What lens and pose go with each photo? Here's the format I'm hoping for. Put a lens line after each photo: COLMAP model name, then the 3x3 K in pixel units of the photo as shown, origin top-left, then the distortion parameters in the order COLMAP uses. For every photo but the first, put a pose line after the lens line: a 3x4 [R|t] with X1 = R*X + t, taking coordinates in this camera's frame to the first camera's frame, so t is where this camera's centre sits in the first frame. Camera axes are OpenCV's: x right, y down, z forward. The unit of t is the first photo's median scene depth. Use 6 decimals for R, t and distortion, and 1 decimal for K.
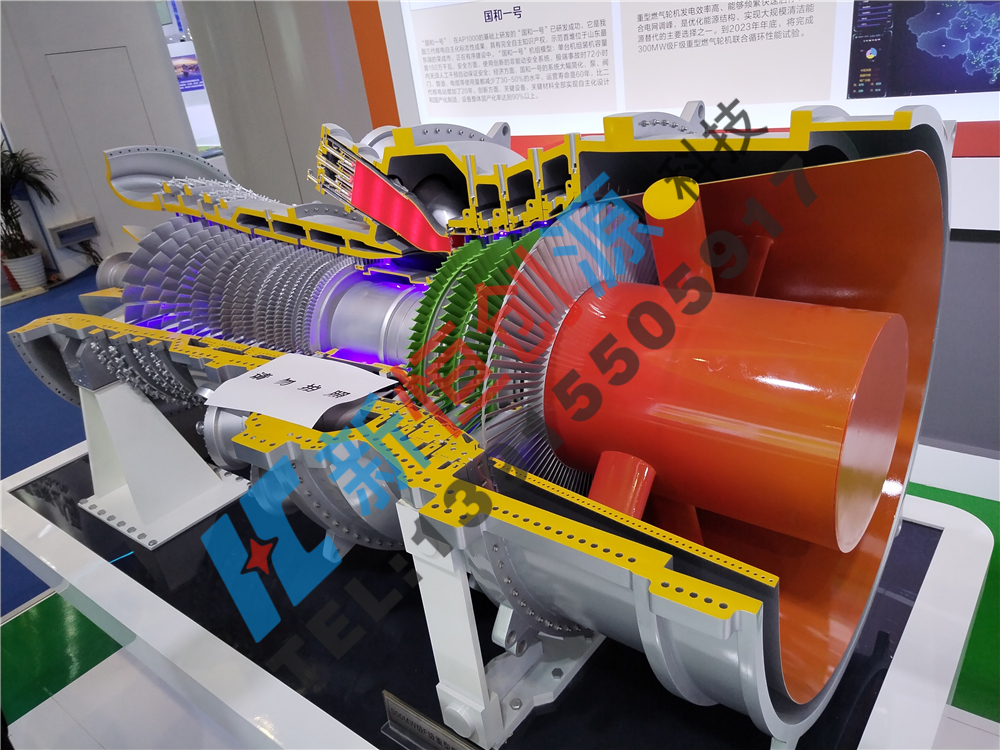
lens RADIAL K [[753.2, 0, 496.0], [0, 753.2, 369.9], [0, 0, 1]] dist [0.009716, -0.000188]
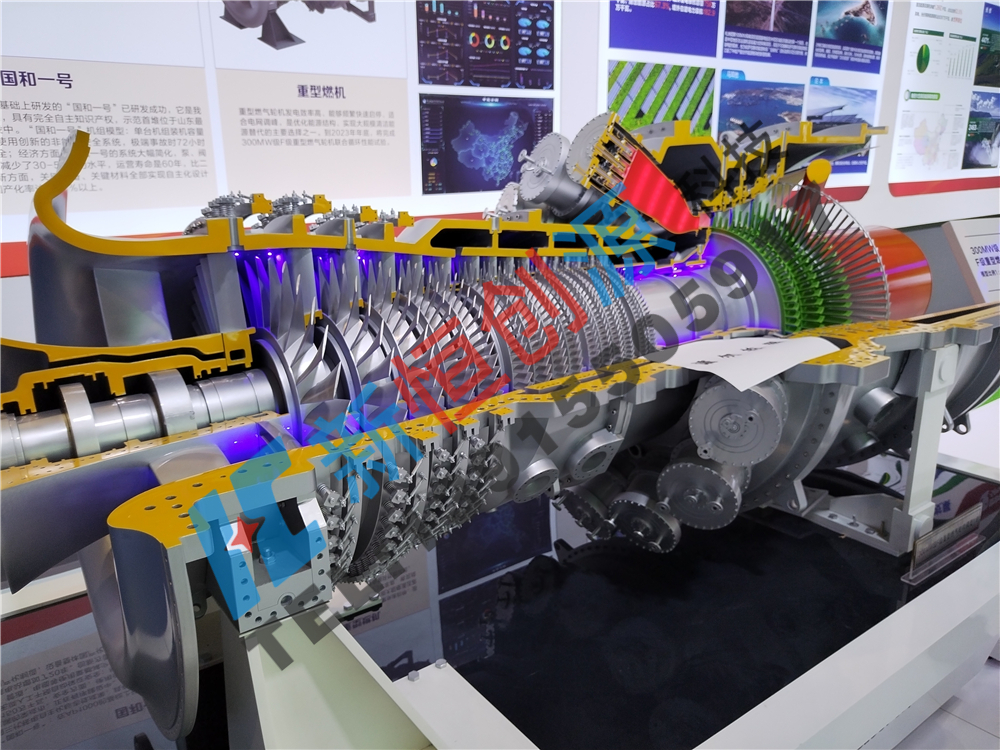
lens RADIAL K [[747.0, 0, 499.8], [0, 747.0, 373.9], [0, 0, 1]] dist [0.003703, -0.003000]
pose [[0.270526, -0.146858, 0.951445, -0.651796], [0.386564, 0.921695, 0.032354, -0.054409], [-0.881694, 0.359042, 0.306112, 0.507359]]
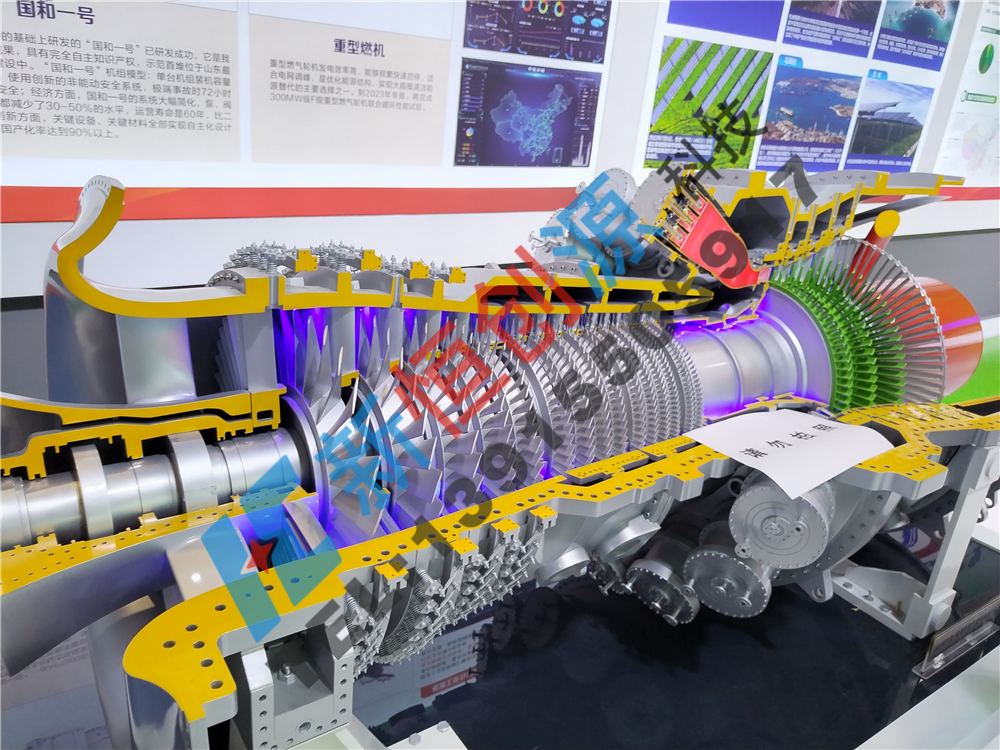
lens RADIAL K [[748.7, 0, 500.0], [0, 748.7, 375.0], [0, 0, 1]] dist [0.006344, -0.008023]
pose [[0.281227, -0.202873, 0.937952, -0.618569], [0.280662, 0.952051, 0.121772, -0.136698], [-0.917682, 0.229002, 0.324681, 0.518231]]
